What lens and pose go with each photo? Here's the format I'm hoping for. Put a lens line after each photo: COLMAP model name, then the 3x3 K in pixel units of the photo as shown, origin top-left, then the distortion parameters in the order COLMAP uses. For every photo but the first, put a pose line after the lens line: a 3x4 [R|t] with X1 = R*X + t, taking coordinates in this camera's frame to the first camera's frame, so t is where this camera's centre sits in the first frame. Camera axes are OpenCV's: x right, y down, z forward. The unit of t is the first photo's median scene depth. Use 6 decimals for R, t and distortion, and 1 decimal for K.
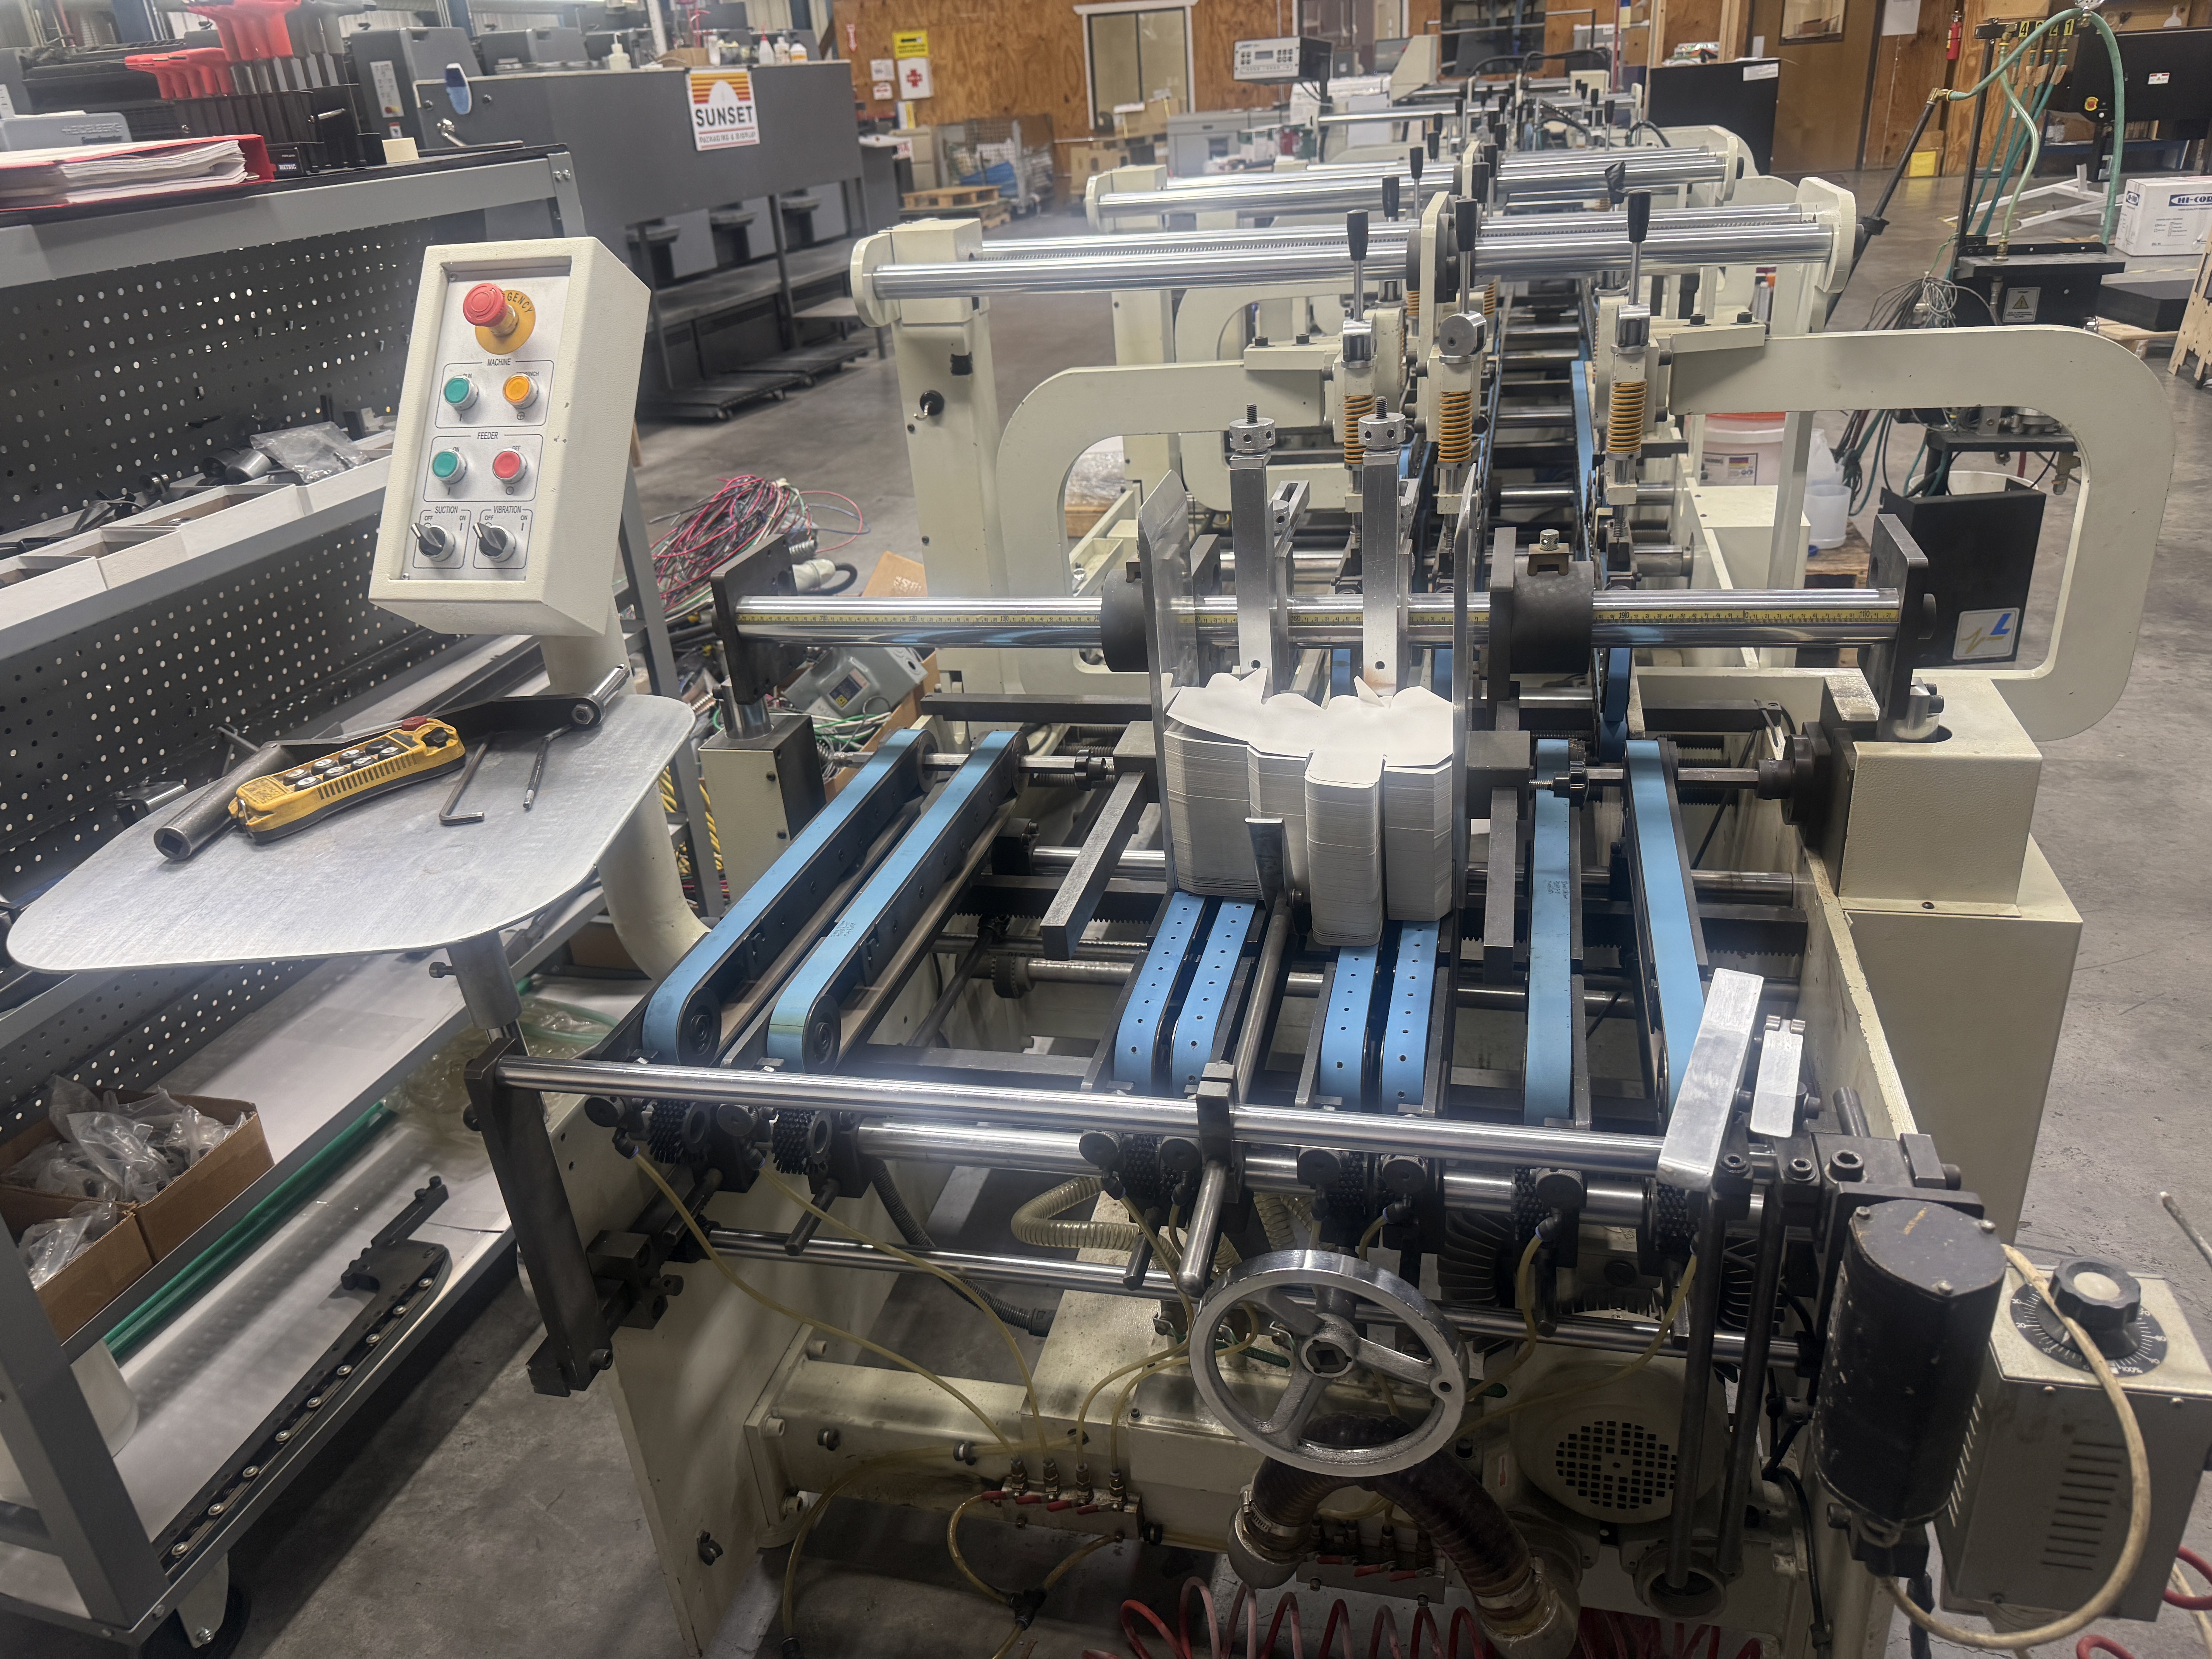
lens RADIAL K [[1606.5, 0, 1133.5], [0, 1606.5, 825.1], [0, 0, 1]] dist [0.001595, -0.012331]
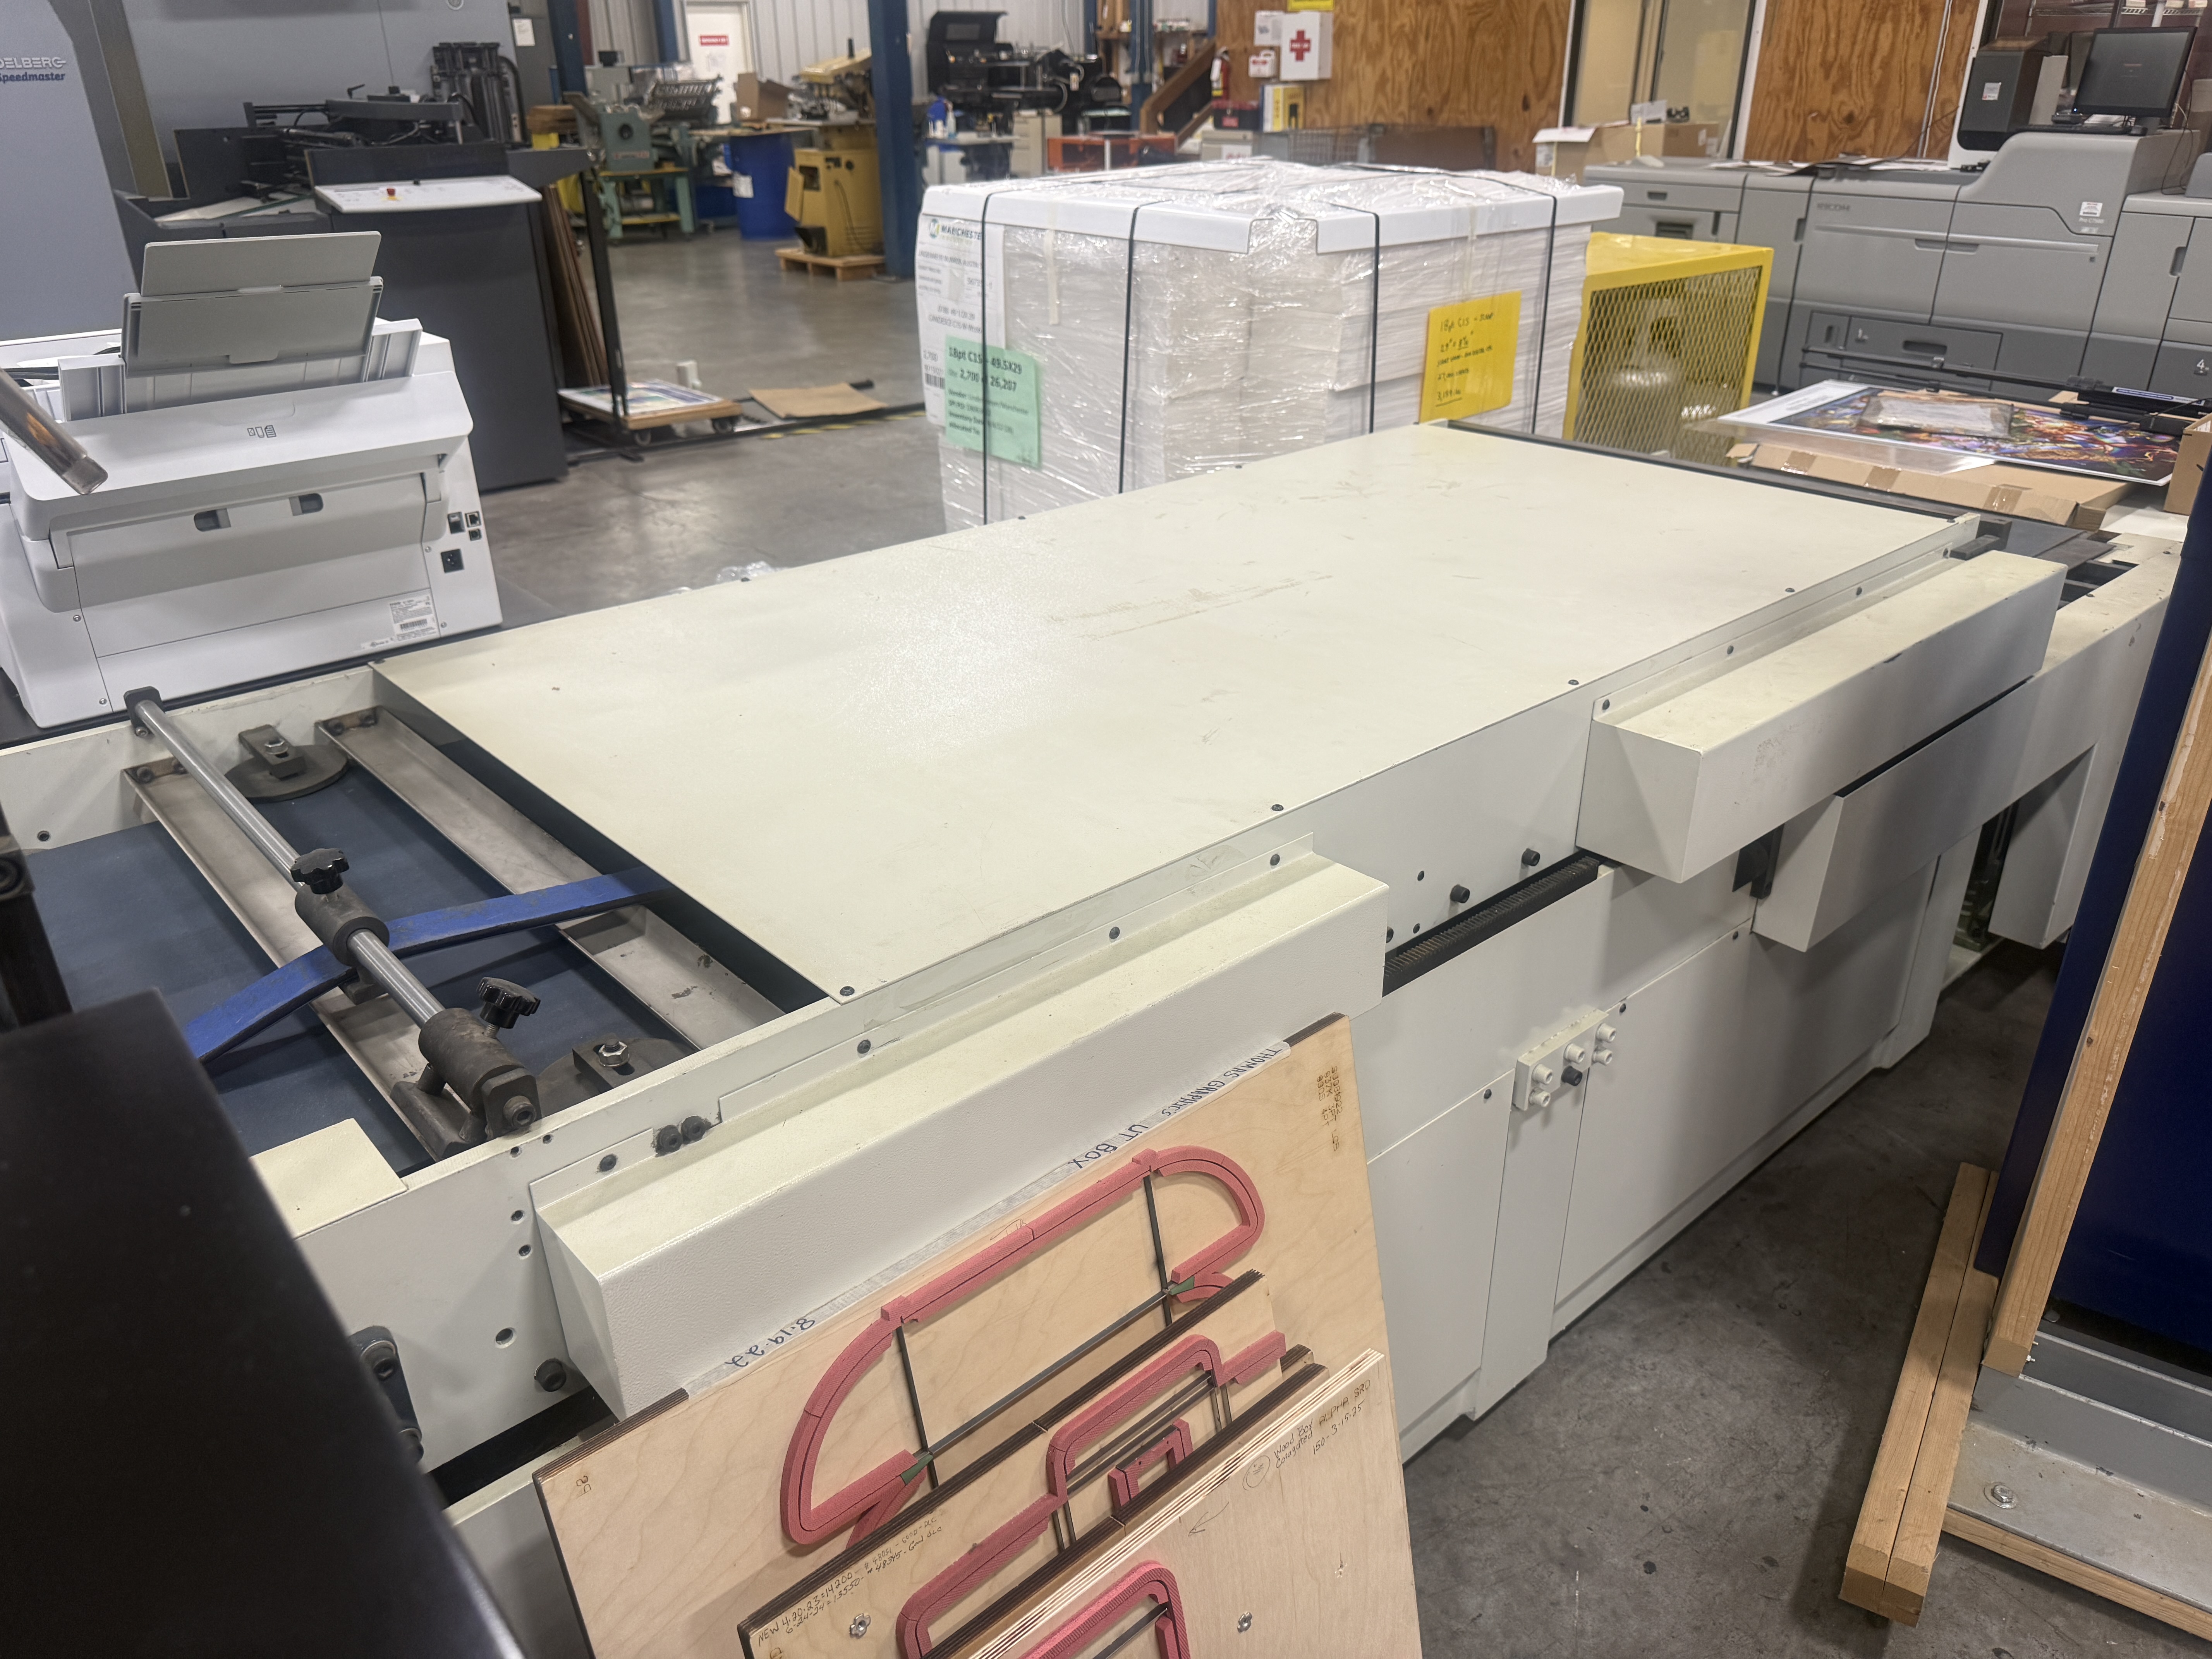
lens RADIAL K [[1611.5, 0, 1106.0], [0, 1611.5, 829.5], [0, 0, 1]] dist [0.002624, -0.012237]
pose [[0.814712, 0.304095, -0.493731, 0.190760], [-0.286928, 0.951327, 0.112471, -0.254492], [0.503902, 0.050034, 0.862311, 0.503158]]
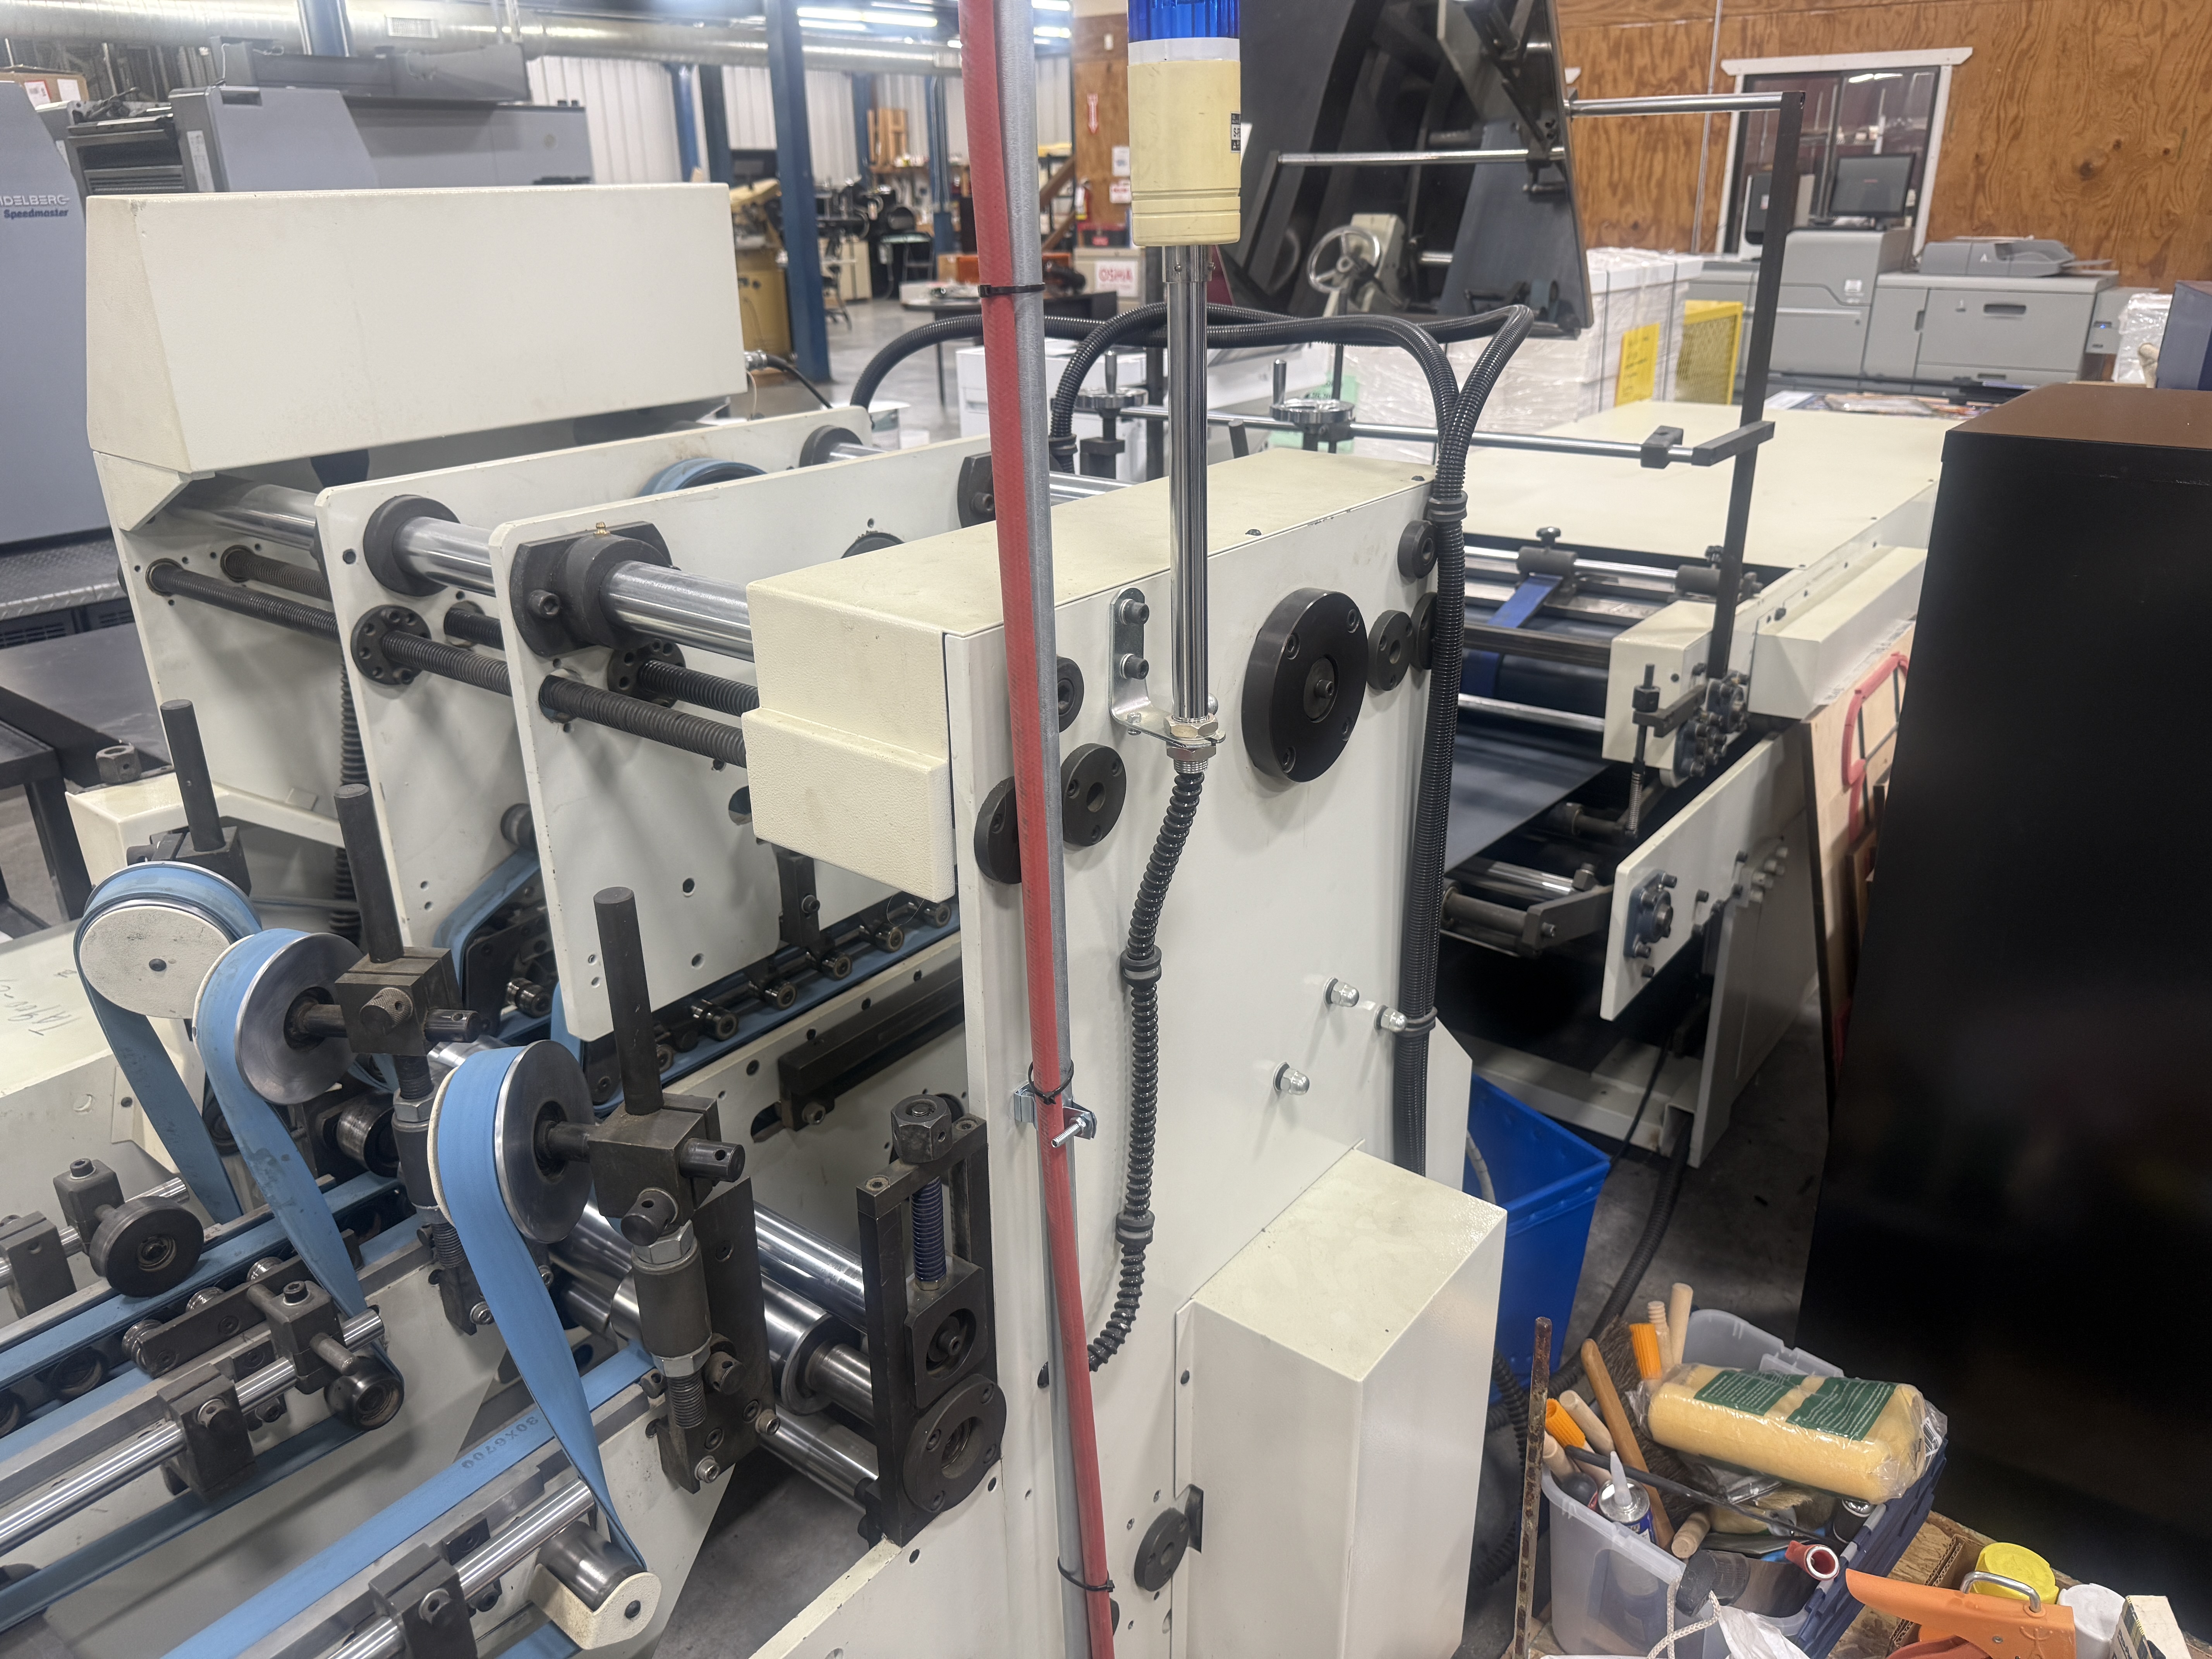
lens RADIAL K [[1606.5, 0, 1133.5], [0, 1606.5, 825.1], [0, 0, 1]] dist [0.001595, -0.012331]
pose [[0.914667, 0.196222, -0.353386, 0.155121], [-0.210089, 0.977682, -0.000902, -0.205524], [0.345322, 0.075068, 0.935477, 0.405022]]
